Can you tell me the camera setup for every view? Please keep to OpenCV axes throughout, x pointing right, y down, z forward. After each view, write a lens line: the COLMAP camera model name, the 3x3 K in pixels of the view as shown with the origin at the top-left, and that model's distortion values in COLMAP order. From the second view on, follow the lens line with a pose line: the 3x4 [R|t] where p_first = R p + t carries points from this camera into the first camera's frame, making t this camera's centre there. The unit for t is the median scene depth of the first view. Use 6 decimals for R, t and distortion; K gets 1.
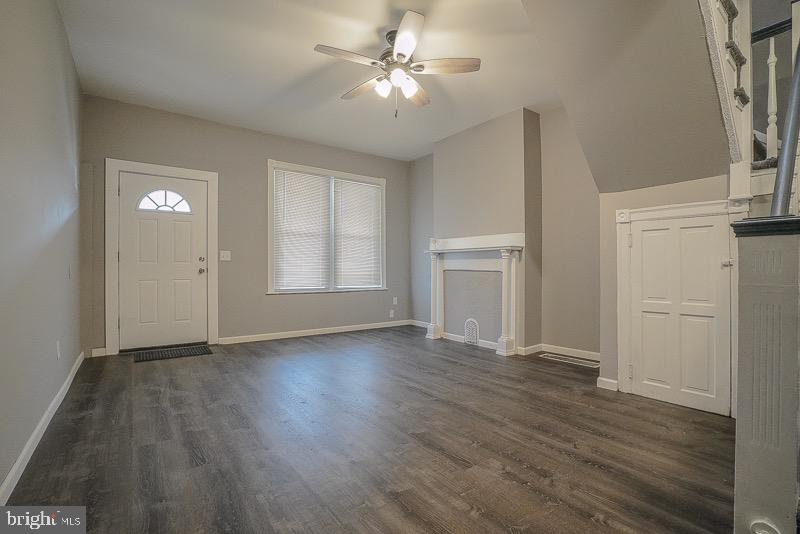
lens RADIAL K [[367.9, 0, 400.0], [0, 367.9, 267.0], [0, 0, 1]] dist [-0.063886, 0.021760]
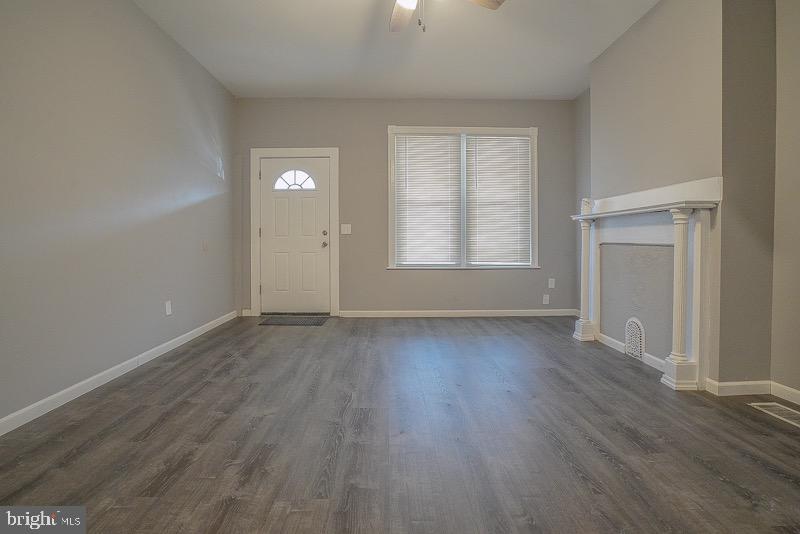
lens RADIAL K [[375.3, 0, 394.4], [0, 375.3, 246.9], [0, 0, 1]] dist [-0.062885, 0.022185]
pose [[0.812003, 0.005118, -0.583630, 0.251396], [0.005356, 0.999854, 0.016220, 0.001811], [0.583628, -0.016297, 0.811858, 0.253008]]
